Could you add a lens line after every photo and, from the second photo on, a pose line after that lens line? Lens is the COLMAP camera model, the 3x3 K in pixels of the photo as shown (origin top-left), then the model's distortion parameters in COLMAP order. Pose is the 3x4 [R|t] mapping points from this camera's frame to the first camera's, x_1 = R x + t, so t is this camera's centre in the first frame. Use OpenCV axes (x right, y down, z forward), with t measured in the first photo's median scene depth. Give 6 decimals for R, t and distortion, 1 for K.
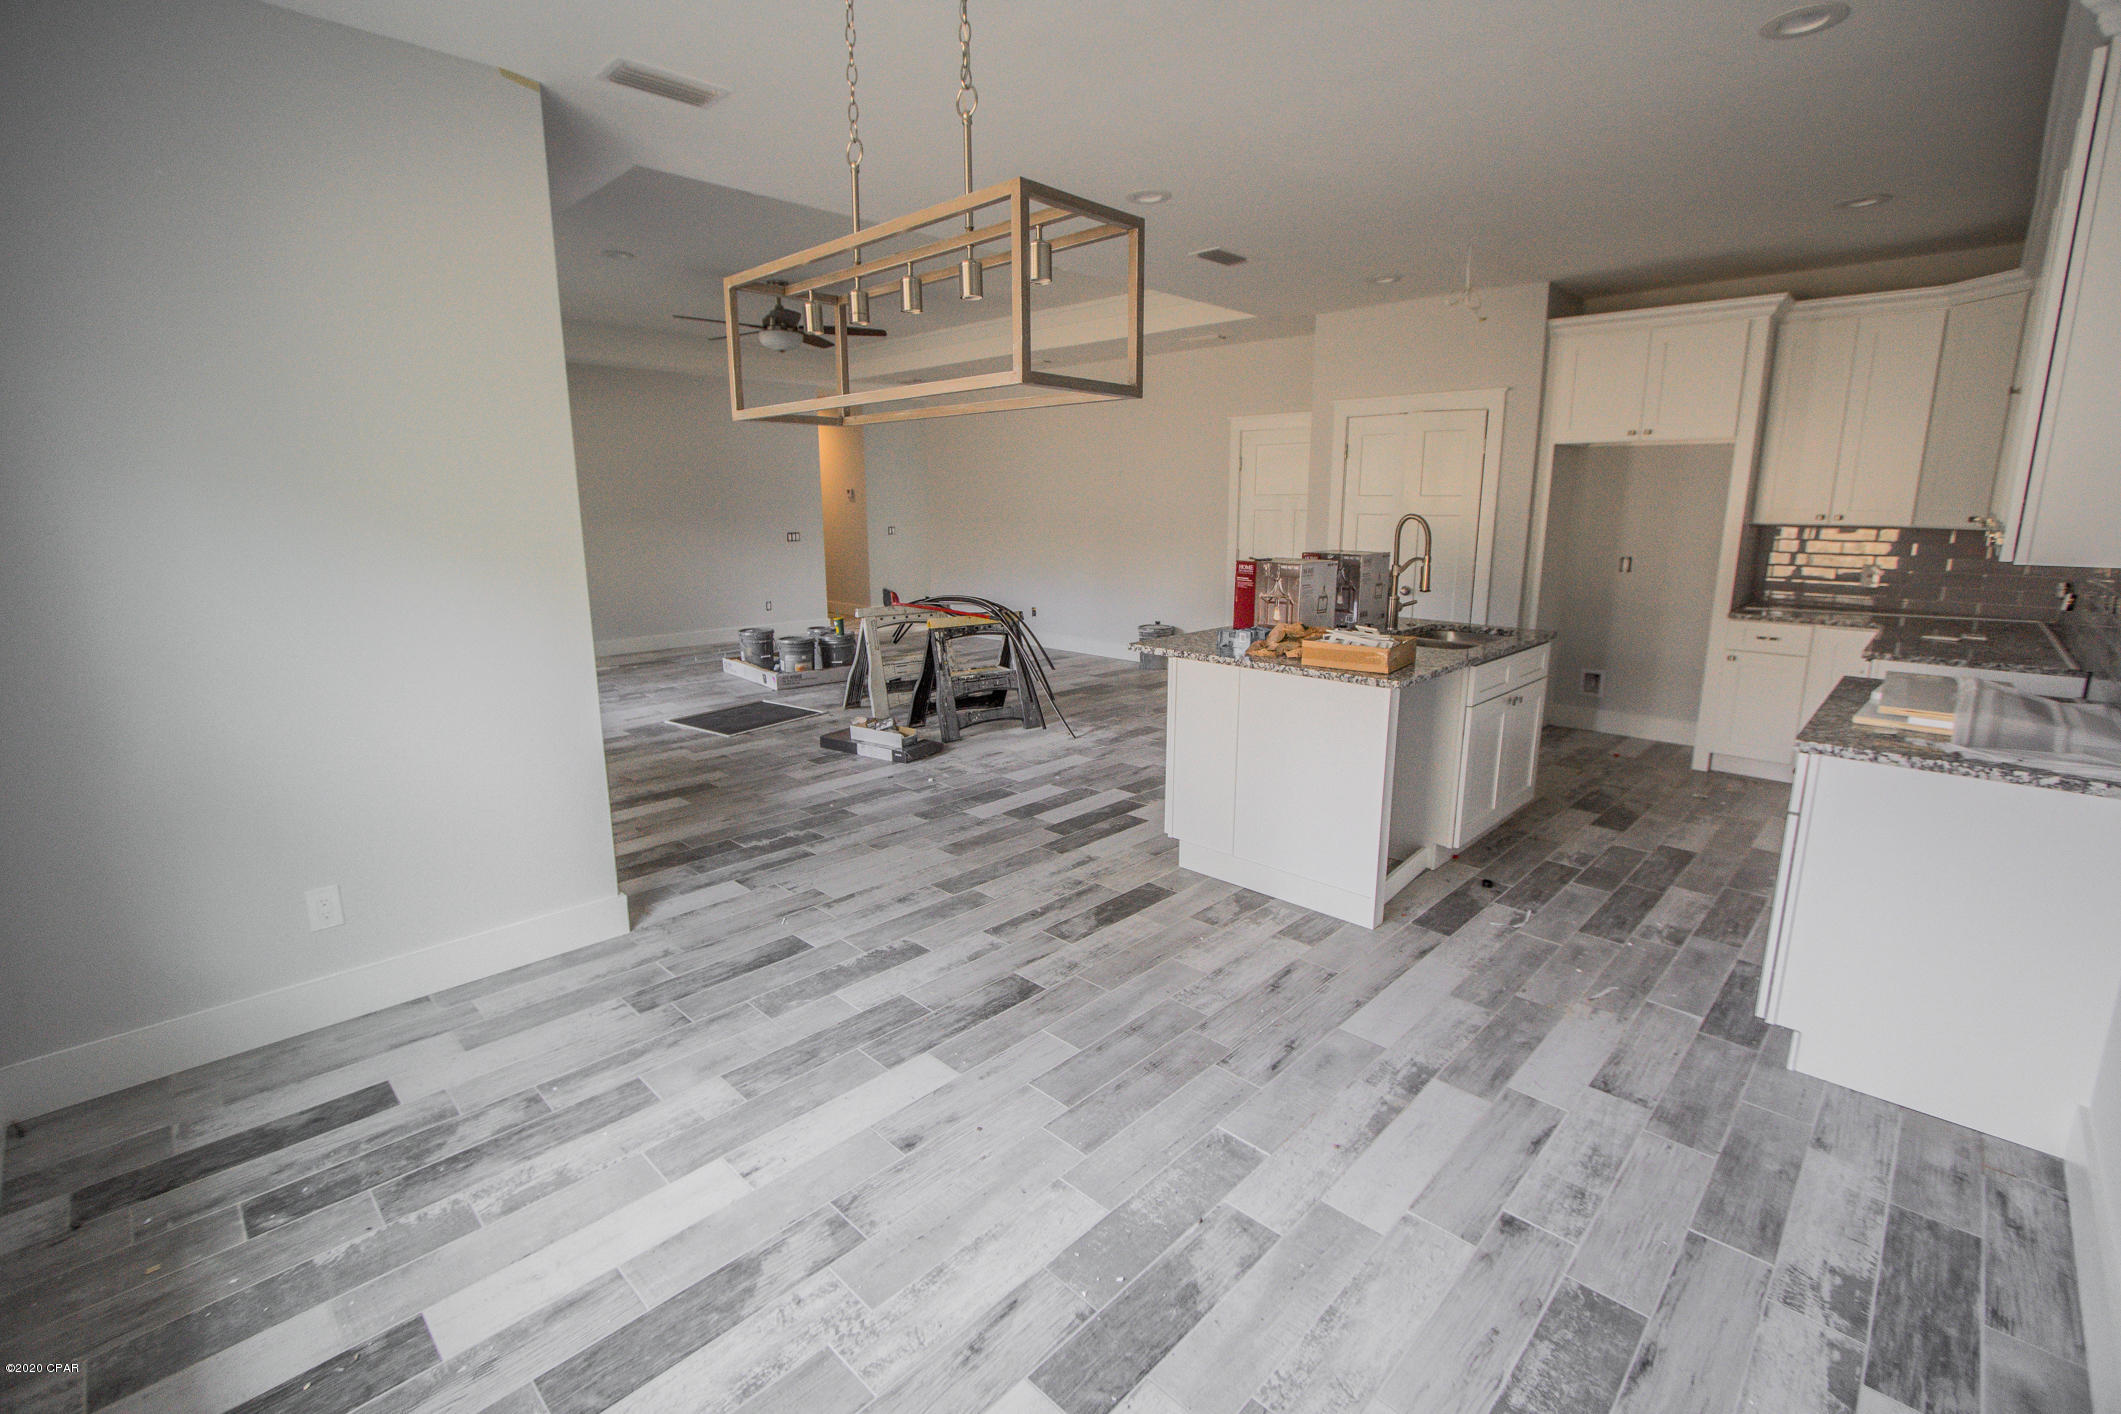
lens RADIAL K [[967.6, 0, 1051.5], [0, 967.6, 699.9], [0, 0, 1]] dist [-0.011407, 0.002827]
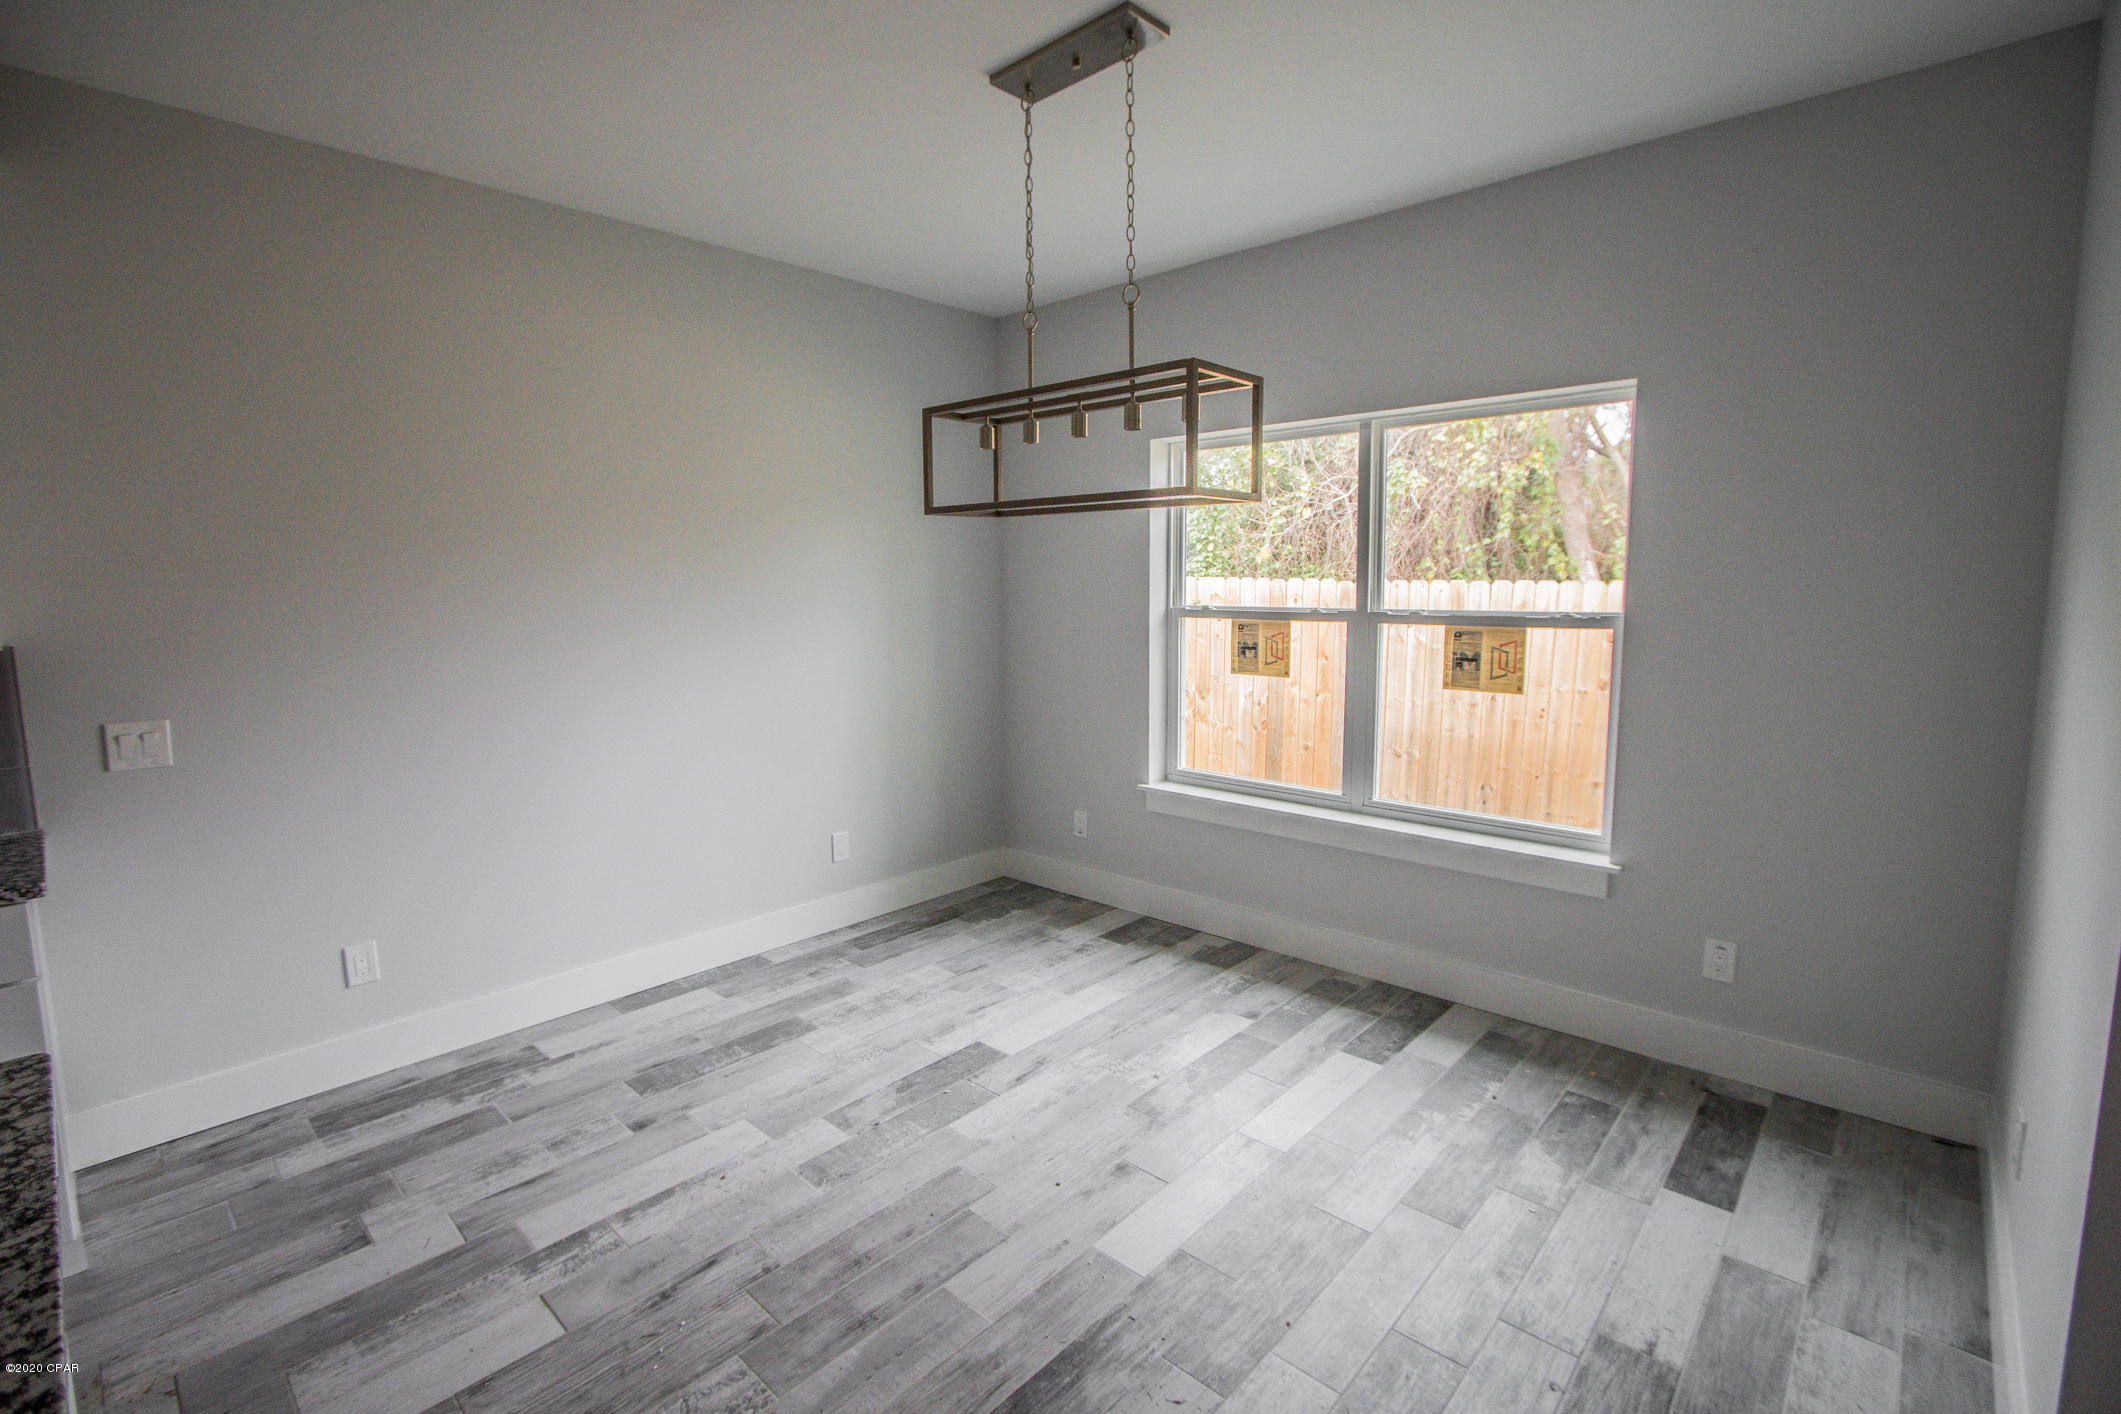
lens RADIAL K [[967.6, 0, 1054.5], [0, 967.6, 716.5], [0, 0, 1]] dist [-0.011407, 0.002827]
pose [[-0.999497, 0.015237, -0.027809, -0.056173], [0.004716, 0.938666, 0.344794, -0.416940], [0.031357, 0.344490, -0.938266, 2.007547]]
